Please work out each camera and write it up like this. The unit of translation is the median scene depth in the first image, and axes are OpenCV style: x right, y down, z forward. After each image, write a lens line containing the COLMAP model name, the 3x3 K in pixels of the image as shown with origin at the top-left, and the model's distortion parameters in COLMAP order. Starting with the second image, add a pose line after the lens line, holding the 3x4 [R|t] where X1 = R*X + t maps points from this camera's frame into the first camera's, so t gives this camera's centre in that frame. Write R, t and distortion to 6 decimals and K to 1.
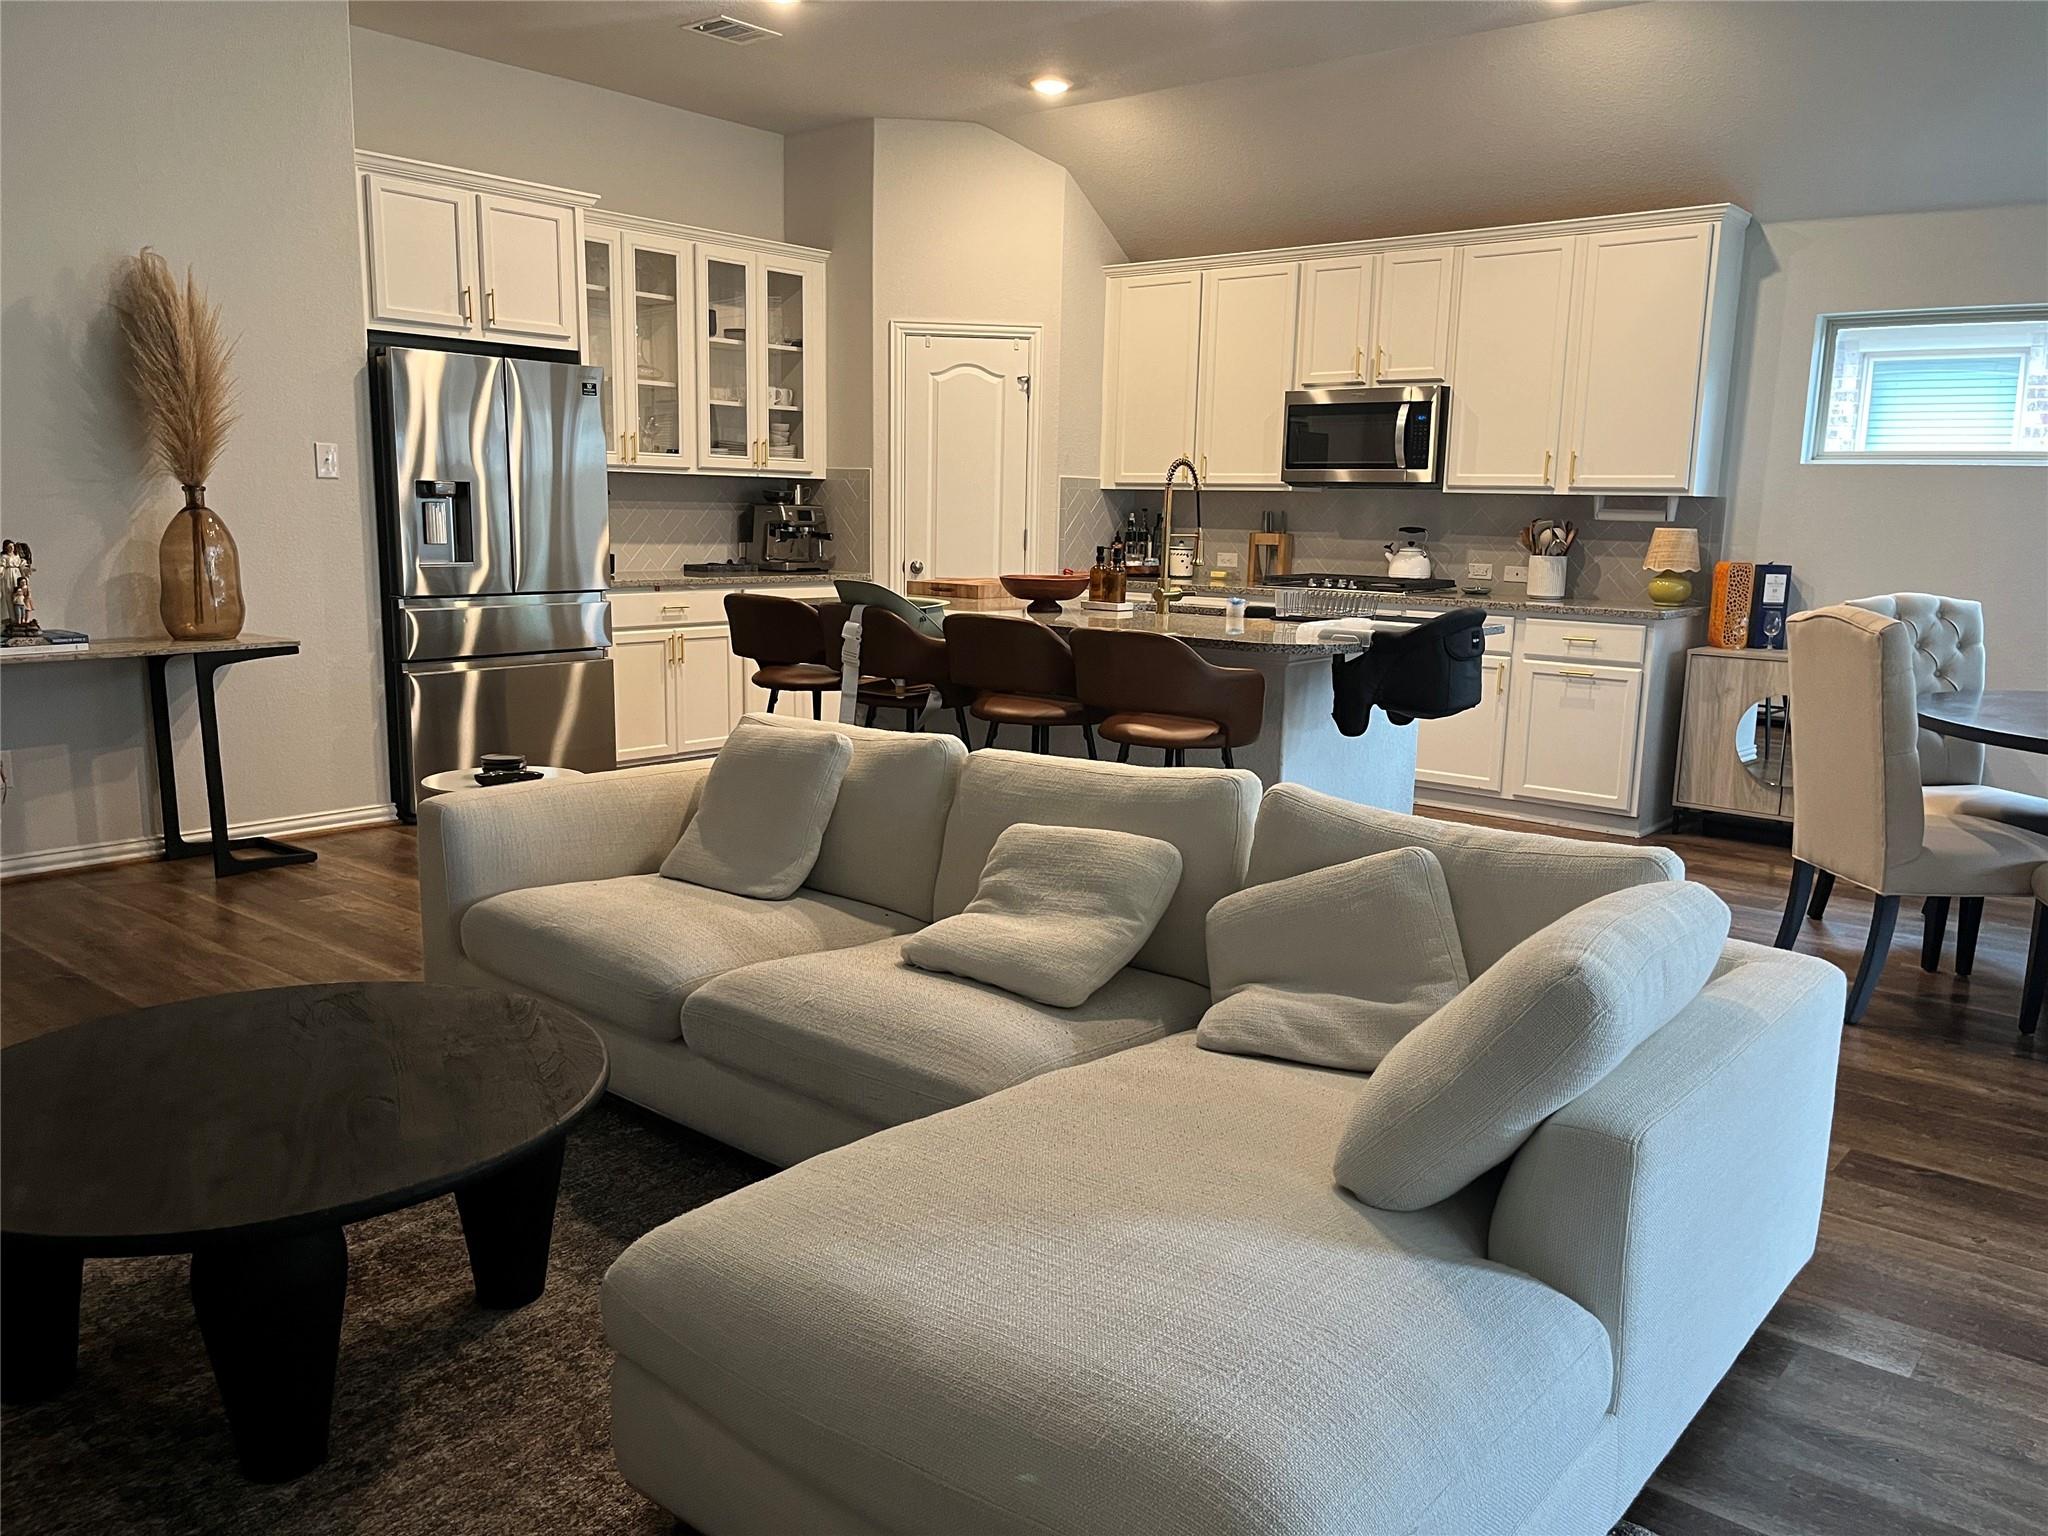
lens RADIAL K [[1551.0, 0, 1023.8], [0, 1551.0, 761.2], [0, 0, 1]] dist [0.067969, -0.081934]
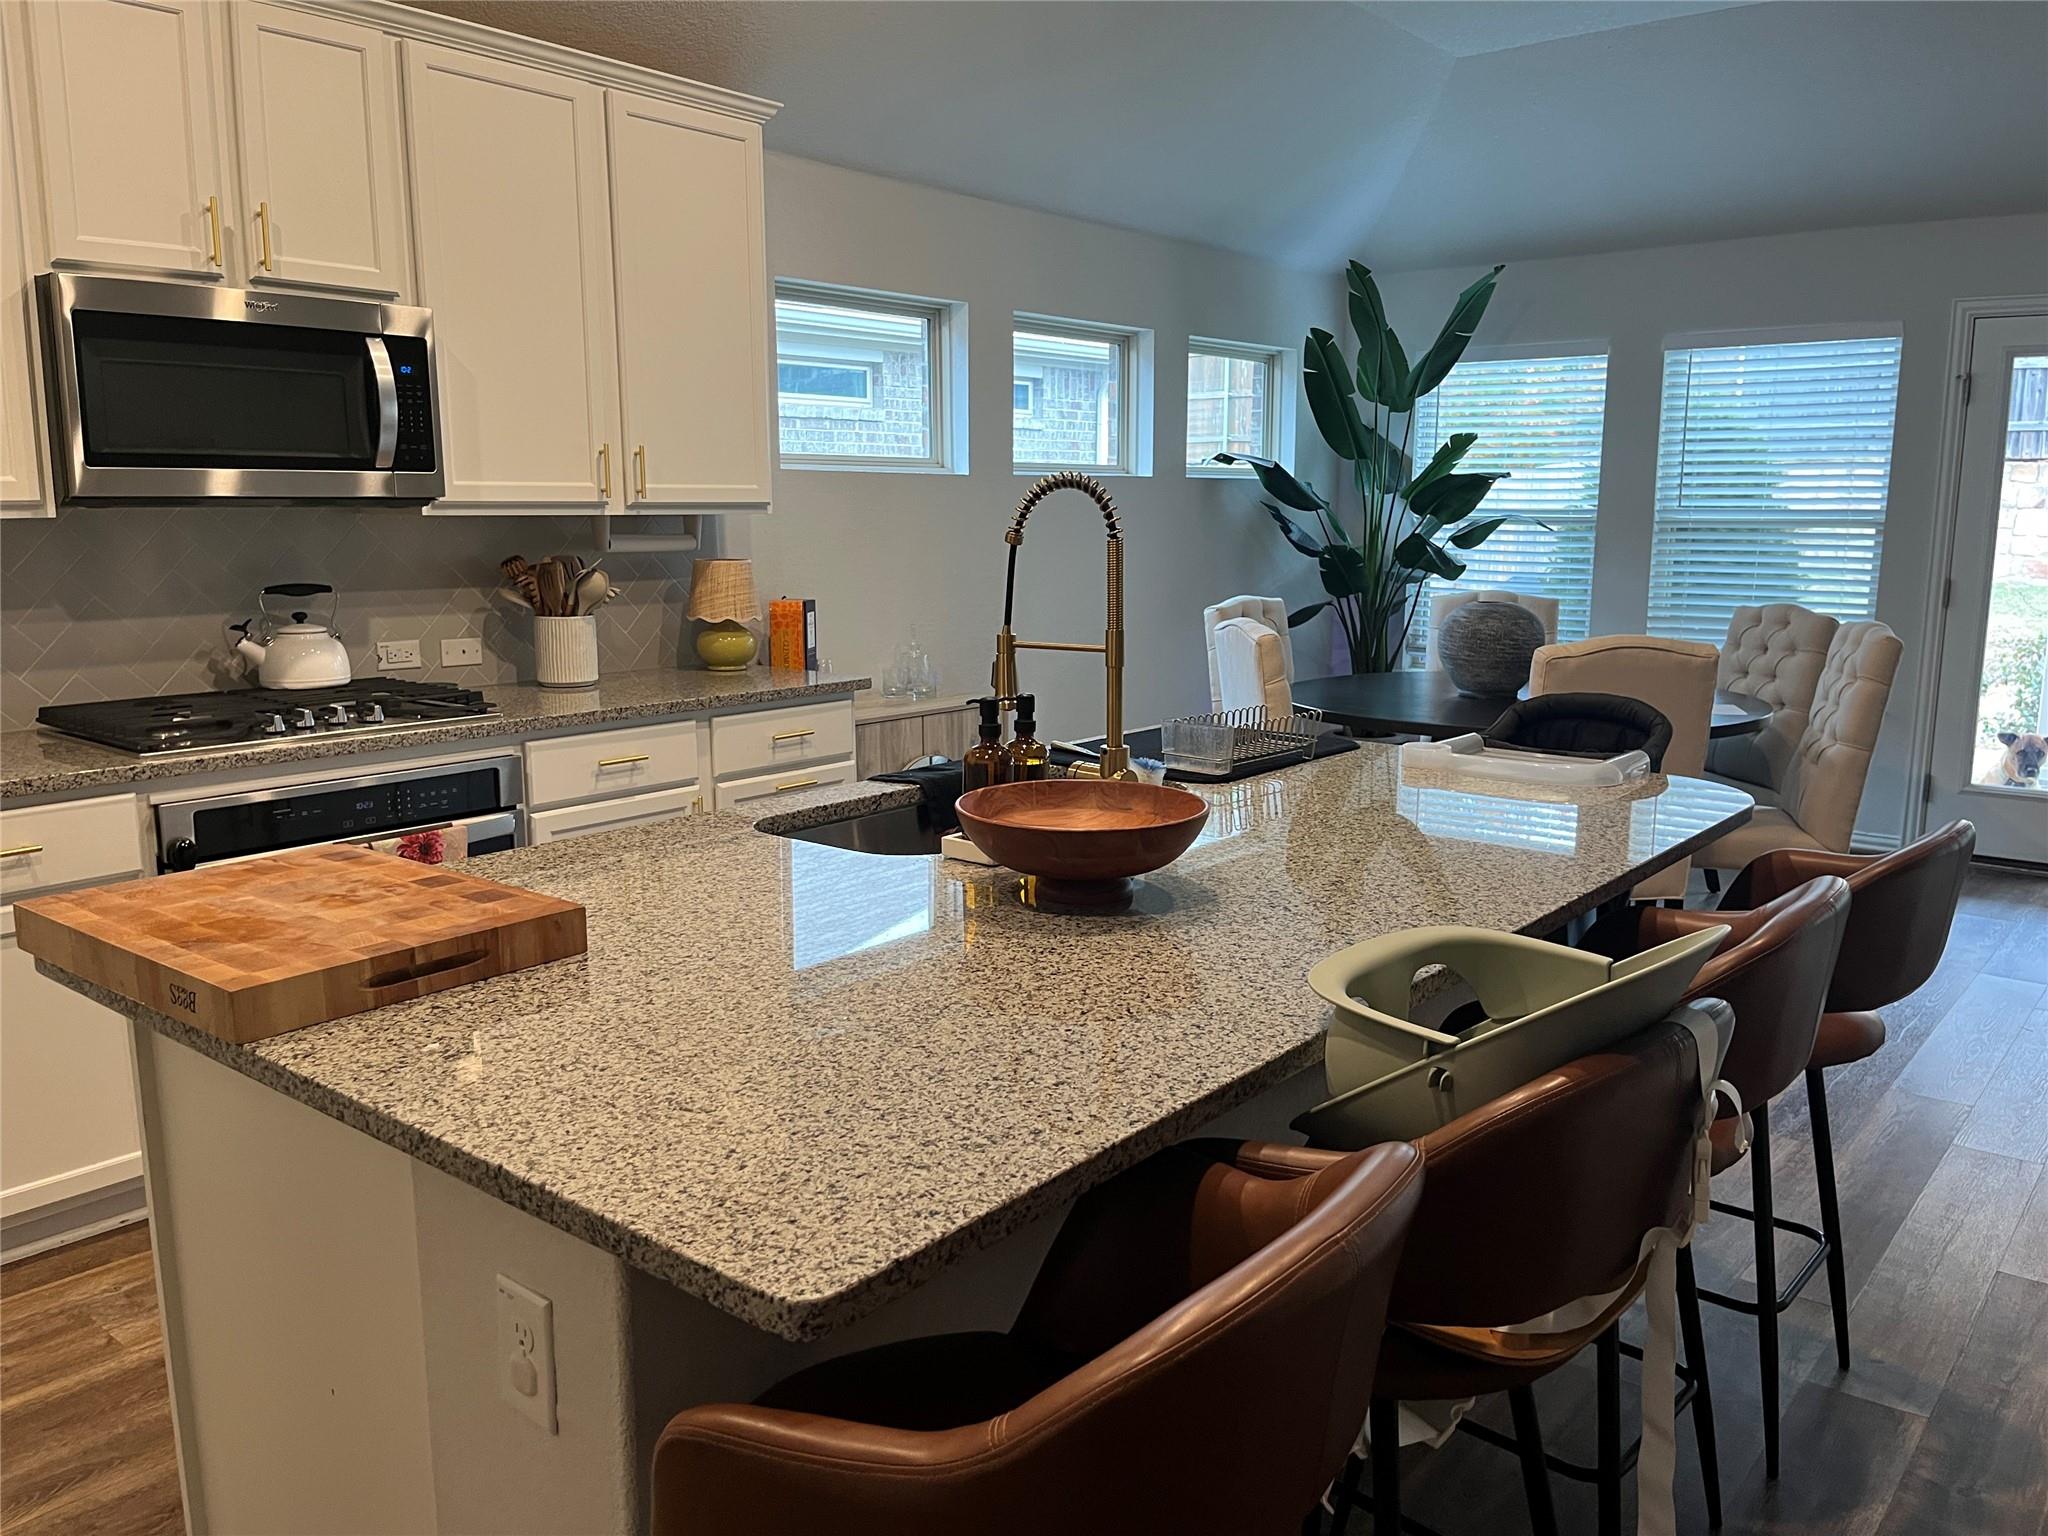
lens RADIAL K [[1551.0, 0, 1029.1], [0, 1551.0, 768.1], [0, 0, 1]] dist [0.067969, -0.081934]
pose [[-0.007406, -0.194032, 0.980967, -0.260736], [0.164287, 0.967428, 0.192595, -0.154409], [-0.986385, 0.162587, 0.024712, 0.782253]]
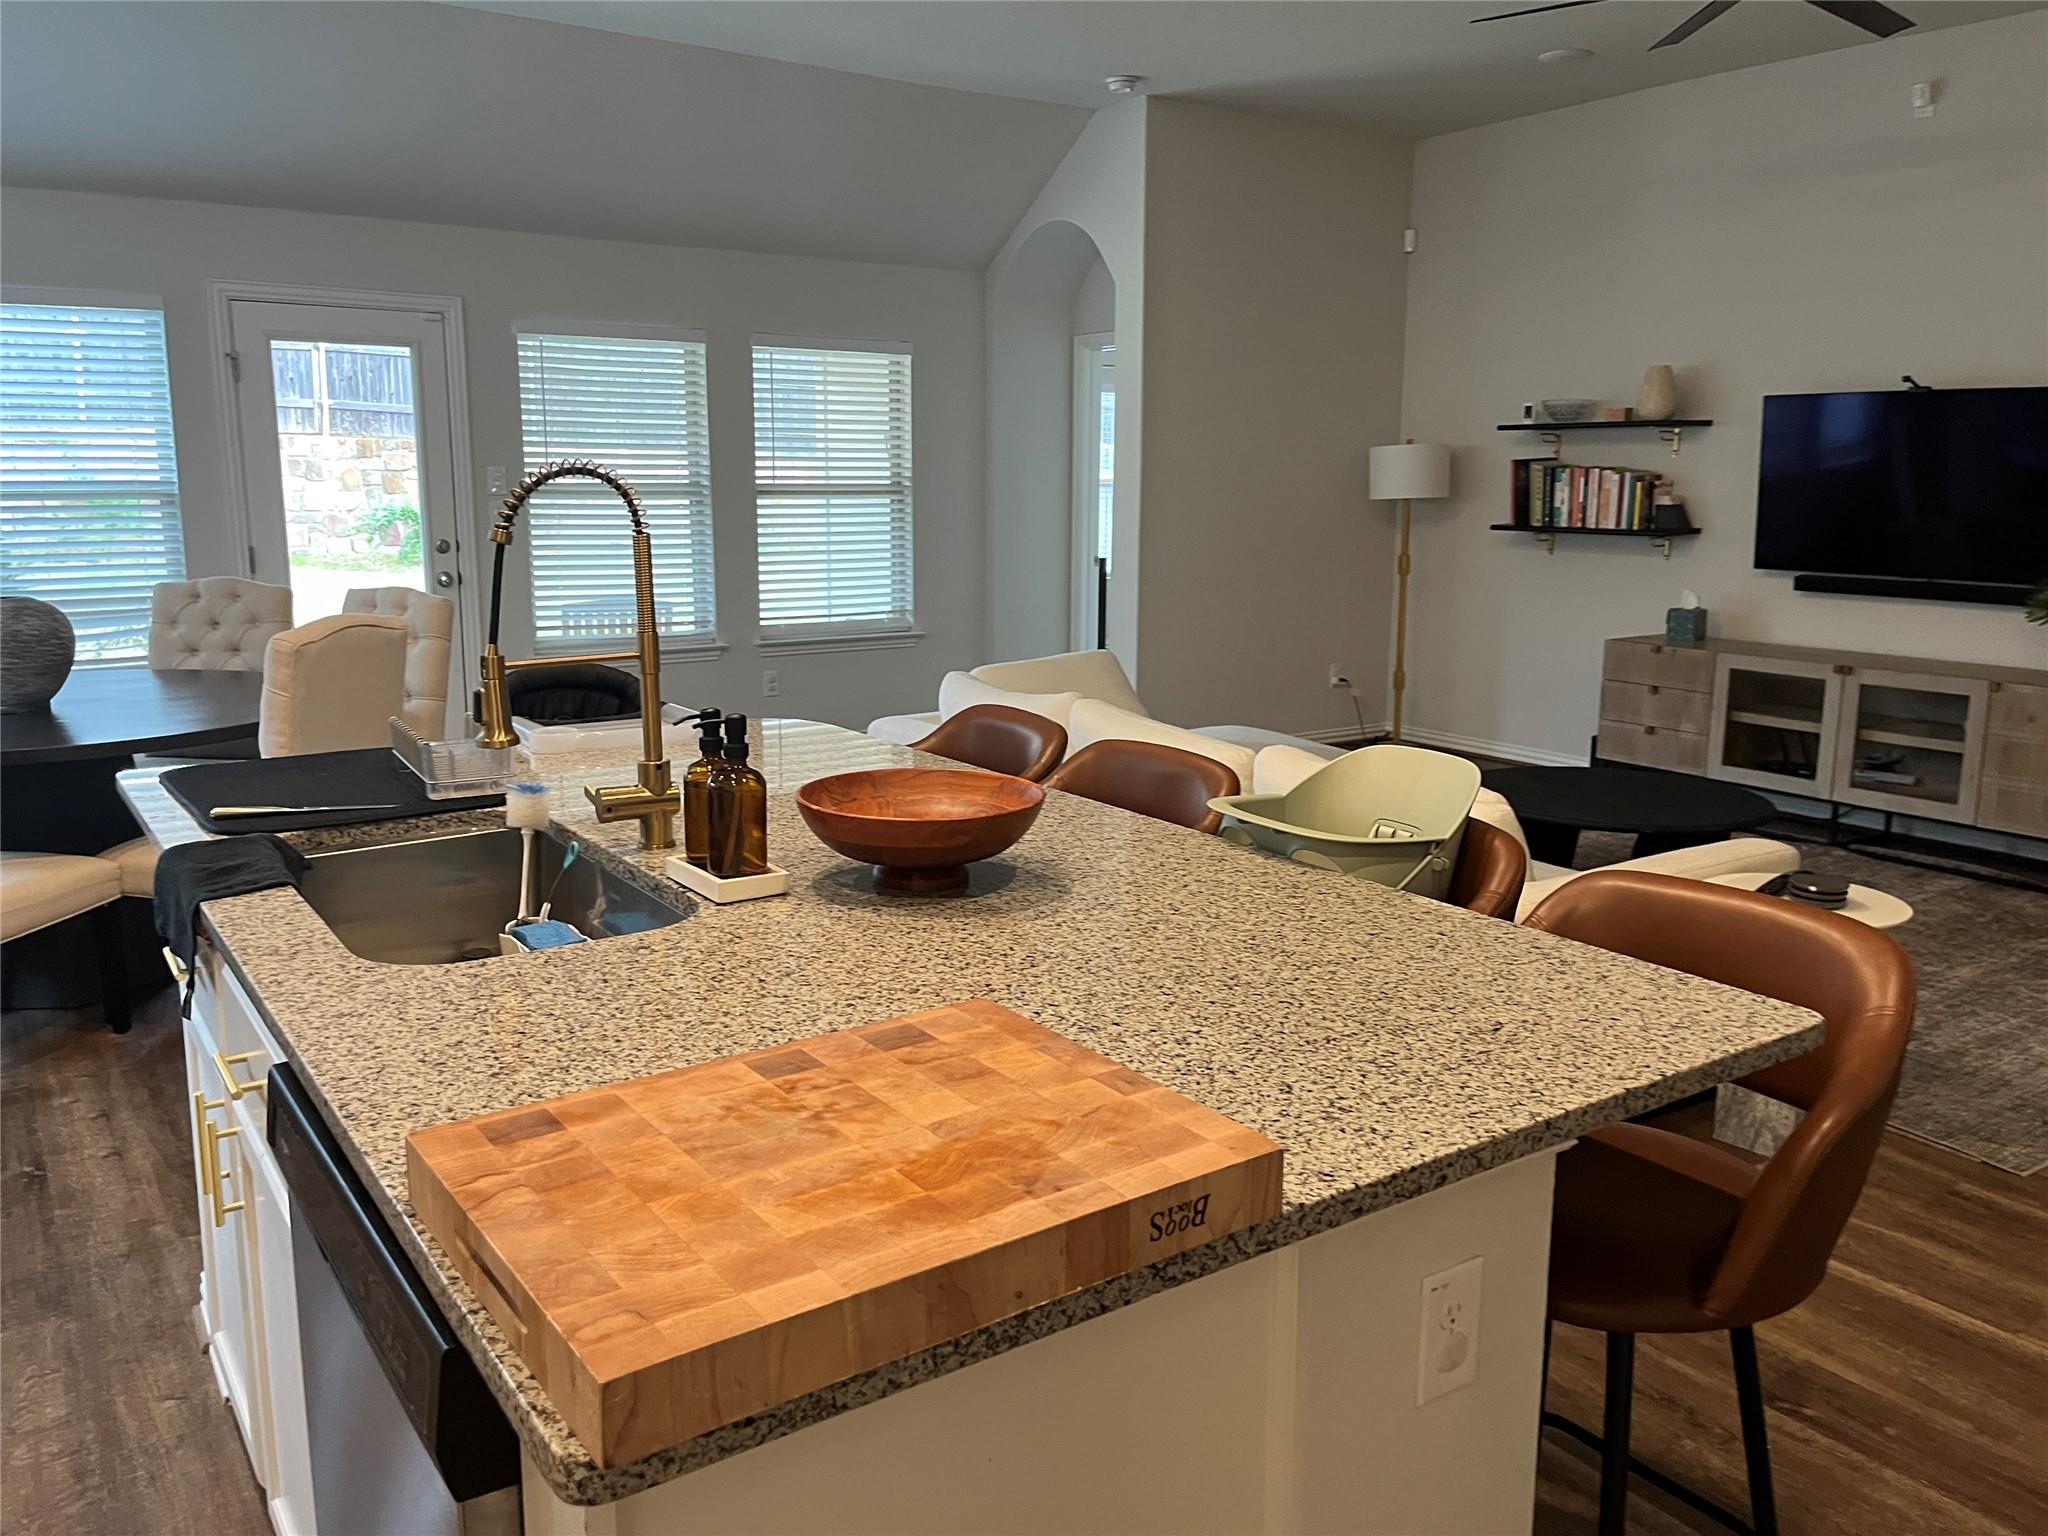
lens RADIAL K [[1551.0, 0, 1005.3], [0, 1551.0, 770.3], [0, 0, 1]] dist [0.067969, -0.081934]
pose [[-0.961046, -0.080594, 0.264379, -0.077014], [0.018200, 0.936013, 0.351494, -0.196940], [-0.275790, 0.342613, -0.898085, 1.032664]]
